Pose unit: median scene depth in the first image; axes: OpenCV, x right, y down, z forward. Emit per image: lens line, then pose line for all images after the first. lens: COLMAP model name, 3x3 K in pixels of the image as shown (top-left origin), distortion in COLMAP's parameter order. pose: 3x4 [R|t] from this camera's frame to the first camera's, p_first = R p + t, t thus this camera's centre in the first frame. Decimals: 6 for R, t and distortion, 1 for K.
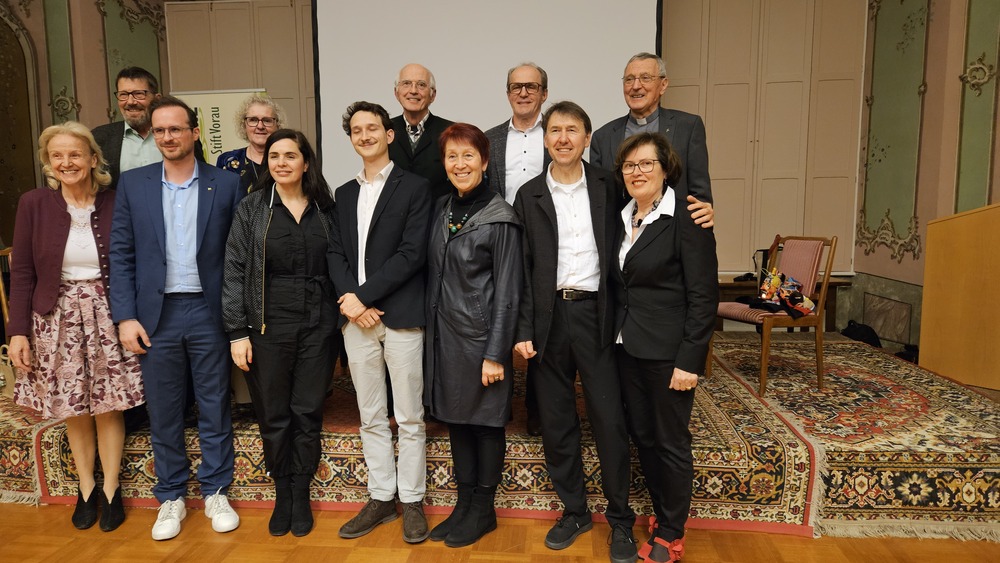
lens RADIAL K [[655.9, 0, 494.9], [0, 655.9, 291.4], [0, 0, 1]] dist [0.045983, -0.041141]
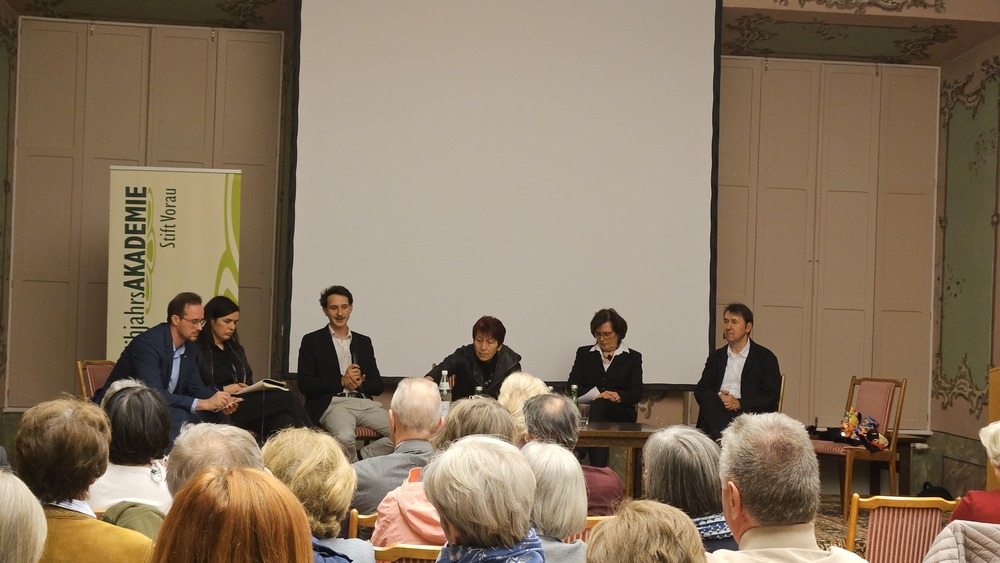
lens RADIAL K [[1935.4, 0, 472.1], [0, 1935.4, 316.7], [0, 0, 1]] dist [0.021116, 0.000000]
pose [[0.969349, 0.043863, 0.241740, -0.616128], [-0.014213, 0.992298, -0.123056, 0.142340], [-0.245276, 0.115848, 0.962507, -1.232976]]
